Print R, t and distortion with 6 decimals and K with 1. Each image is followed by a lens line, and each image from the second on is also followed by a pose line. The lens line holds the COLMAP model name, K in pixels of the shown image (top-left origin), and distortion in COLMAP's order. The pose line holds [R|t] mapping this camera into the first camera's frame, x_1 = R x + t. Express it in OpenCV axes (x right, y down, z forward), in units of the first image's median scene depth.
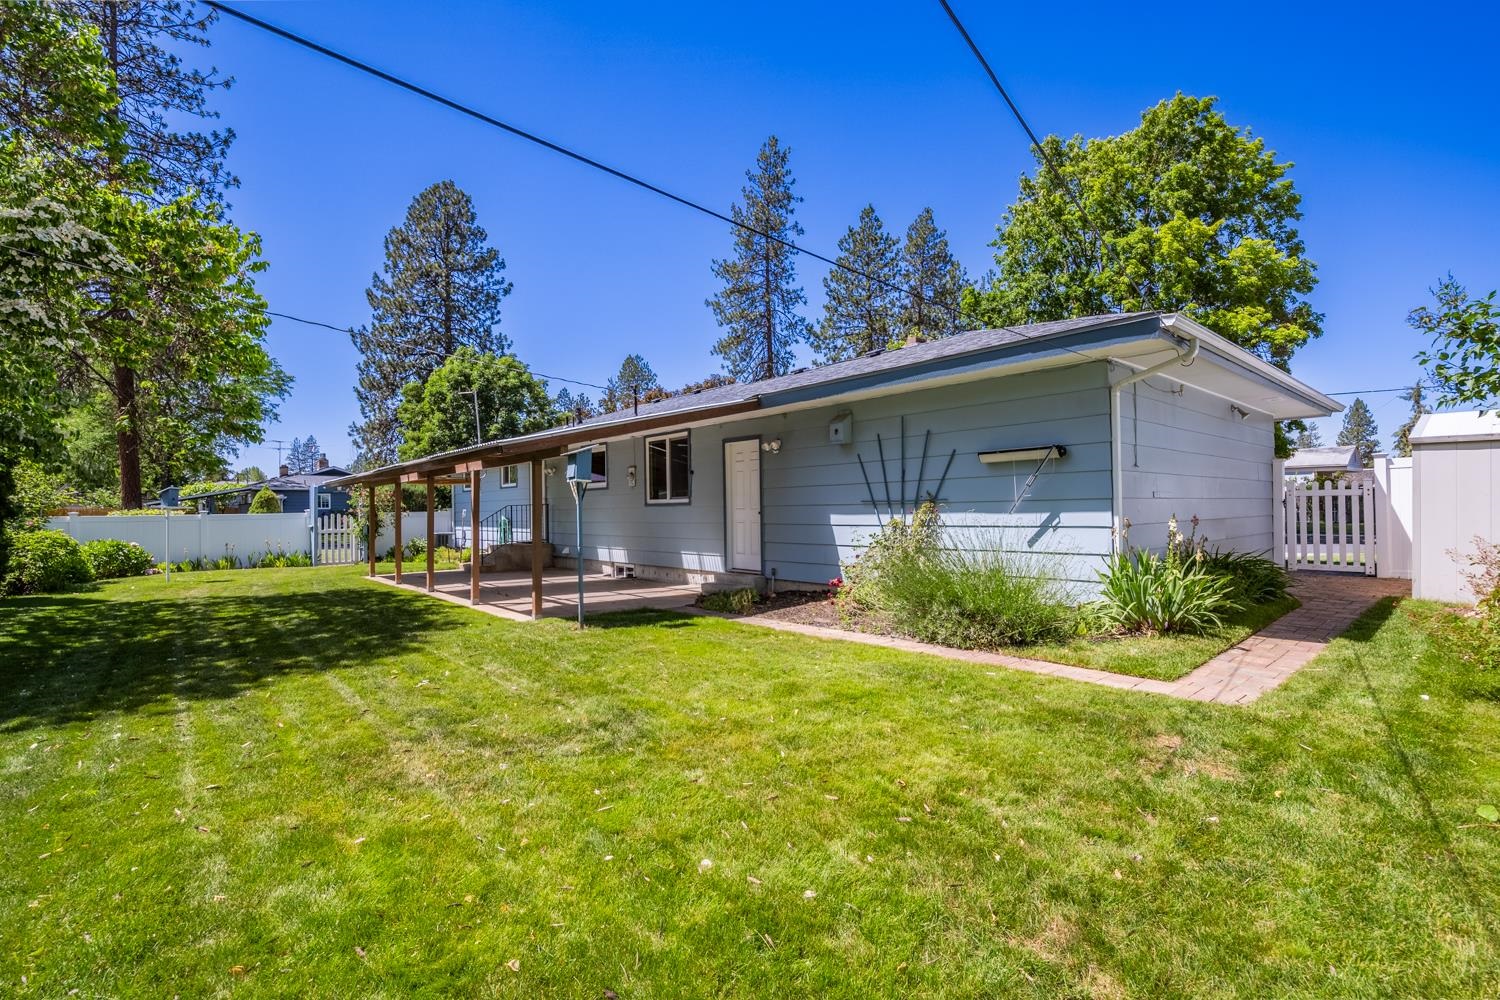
lens RADIAL K [[675.2, 0, 750.0], [0, 675.2, 500.0], [0, 0, 1]] dist [-0.001295, 0.000617]
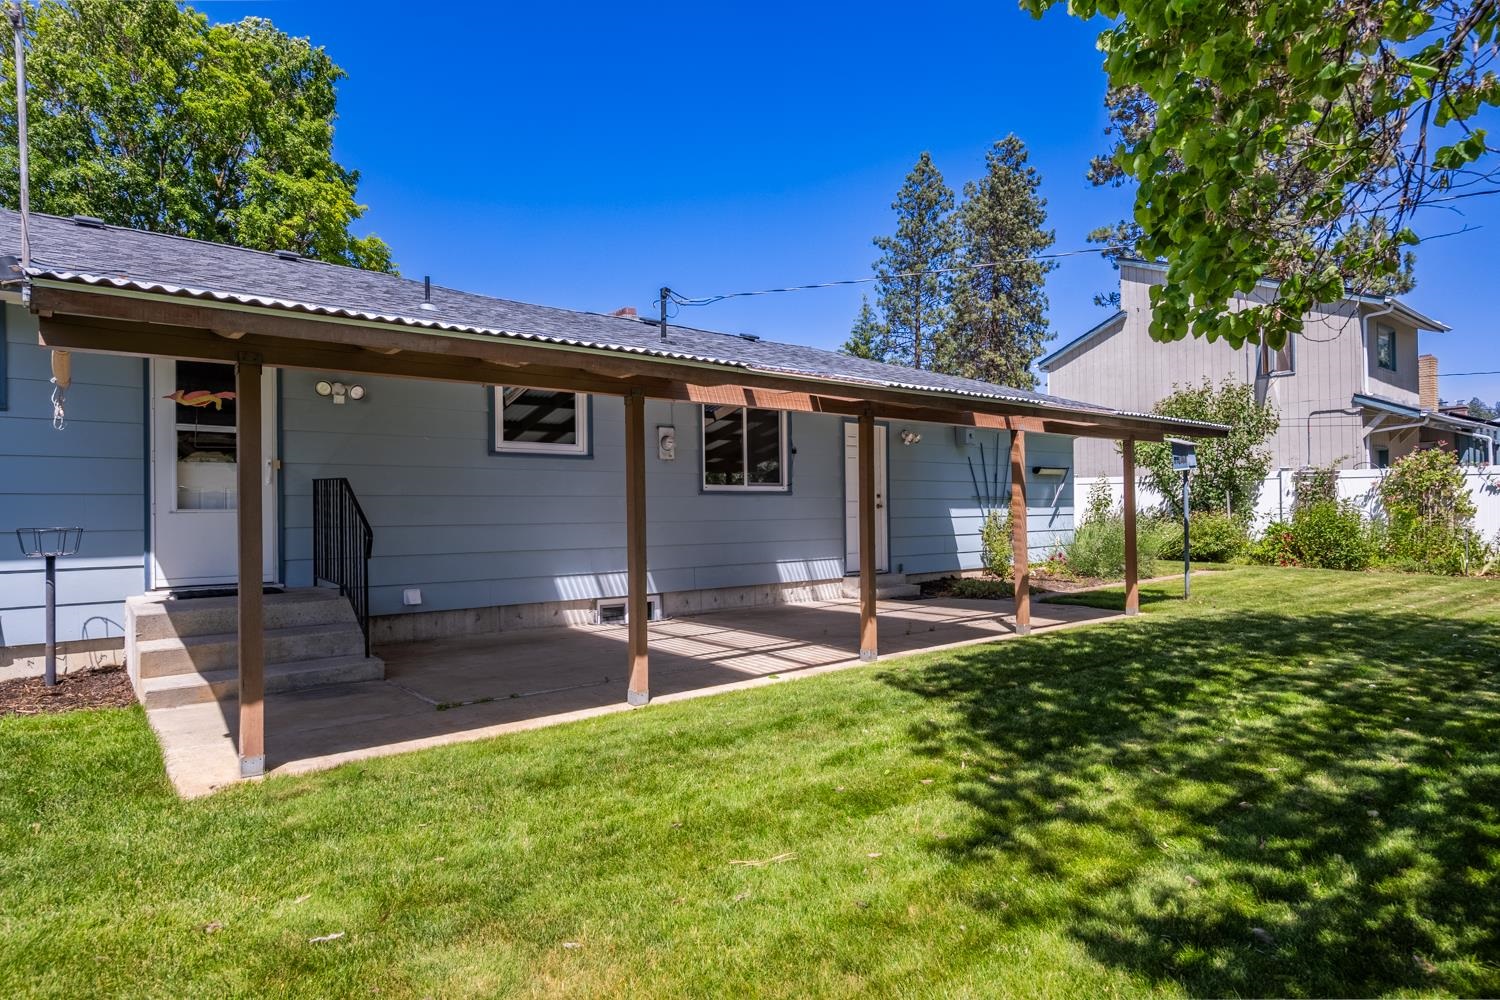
lens RADIAL K [[855.3, 0, 754.7], [0, 855.3, 508.9], [0, 0, 1]] dist [0.006403, -0.000619]
pose [[0.010454, 0.021162, 0.999721, -0.937155], [-0.002629, 0.999773, -0.021136, 0.039065], [-0.999942, -0.002407, 0.010507, 0.945708]]
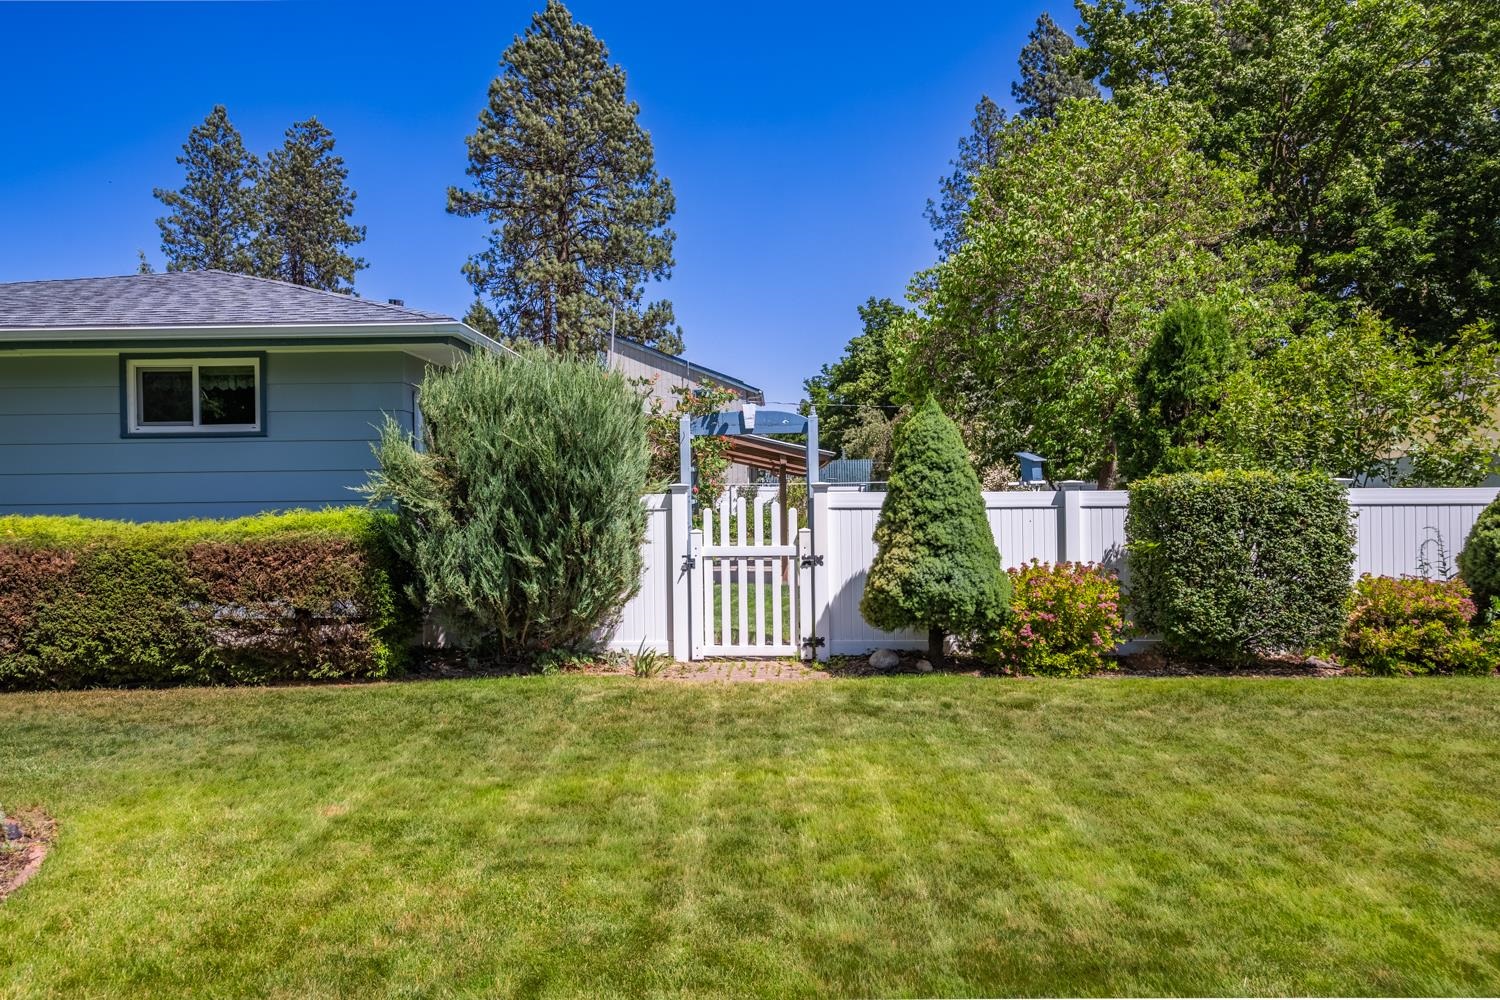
lens RADIAL K [[945.9, 0, 750.0], [0, 945.9, 500.0], [0, 0, 1]] dist [0.003406, 0.000769]
pose [[-0.741479, 0.023730, 0.670556, -1.303330], [0.015677, 0.999714, -0.018043, 0.022350], [-0.670793, -0.002867, -0.741640, 1.929089]]
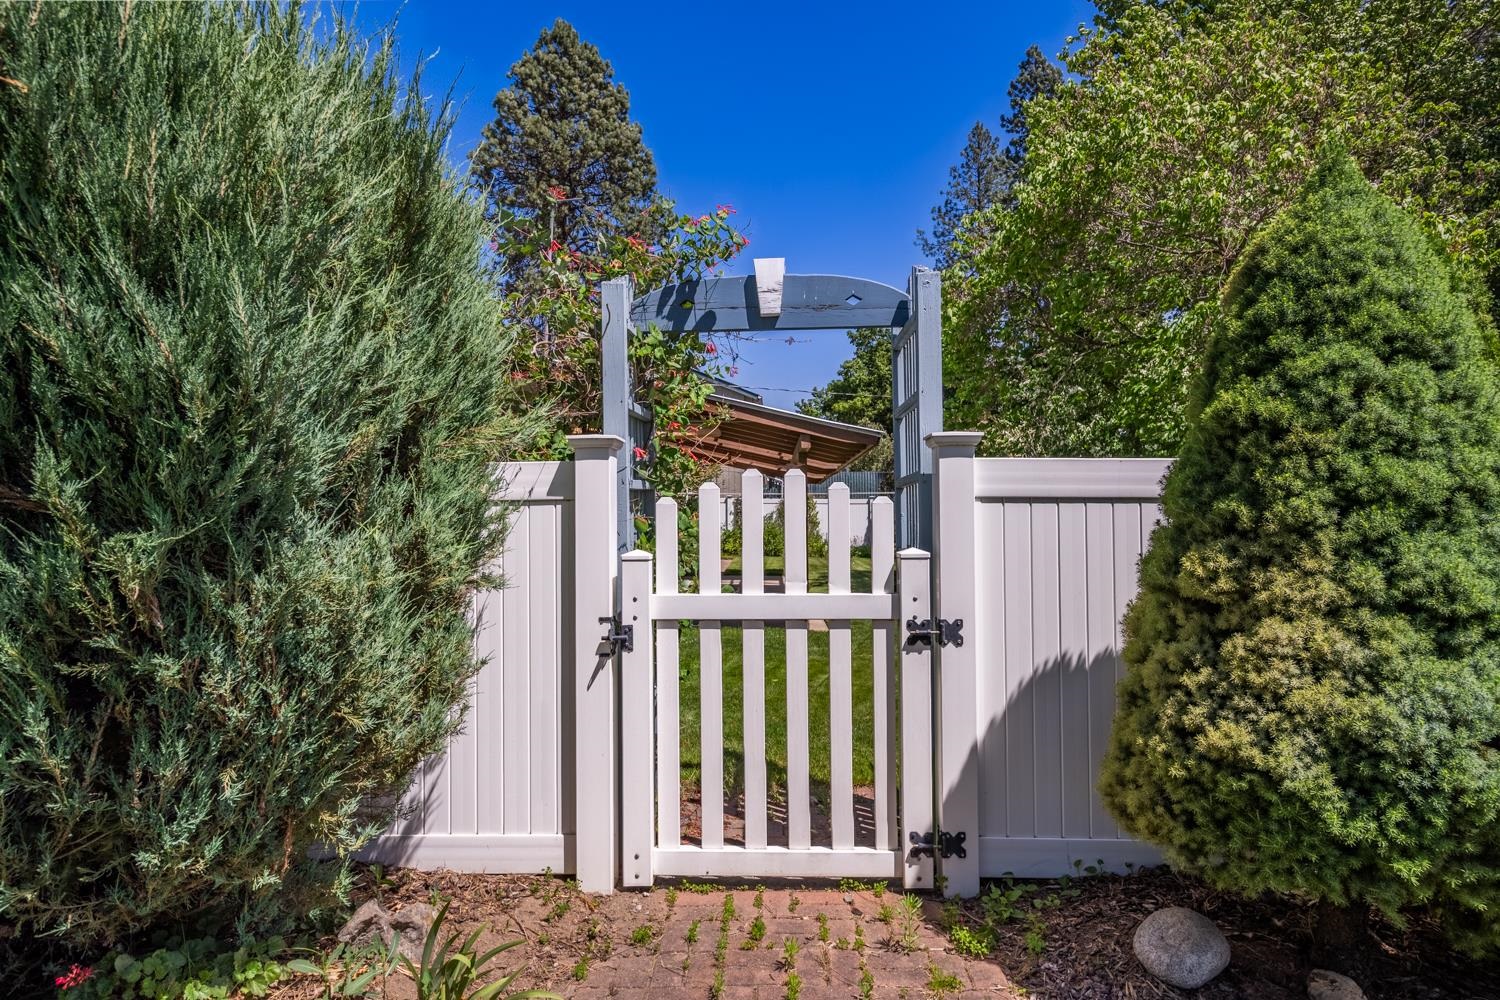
lens RADIAL K [[855.3, 0, 754.7], [0, 855.3, 508.9], [0, 0, 1]] dist [0.006403, -0.000619]
pose [[-0.748290, 0.027169, 0.662815, -1.031664], [0.012187, 0.999555, -0.027214, 0.025417], [-0.663260, -0.012287, -0.748288, 1.639389]]
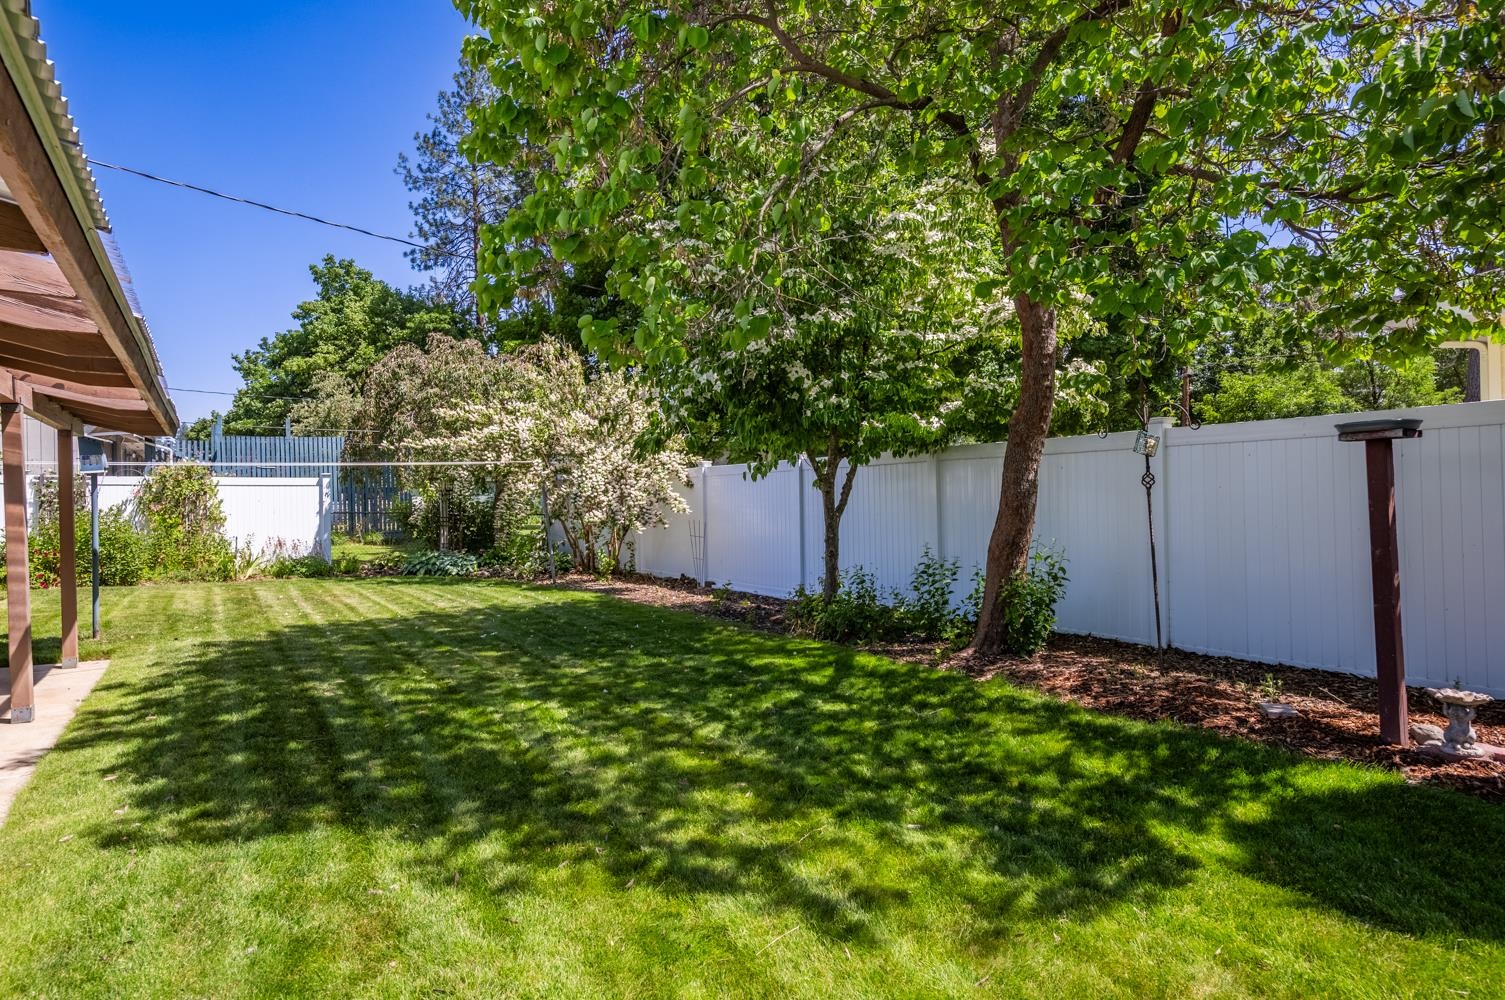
lens RADIAL K [[858.2, 0, 757.2], [0, 858.2, 508.9], [0, 0, 1]] dist [0.006403, -0.000619]
pose [[-0.989424, 0.029256, 0.142073, -0.706944], [0.028809, 0.999571, -0.005207, 0.027833], [-0.142165, -0.001059, -0.989842, 1.102843]]
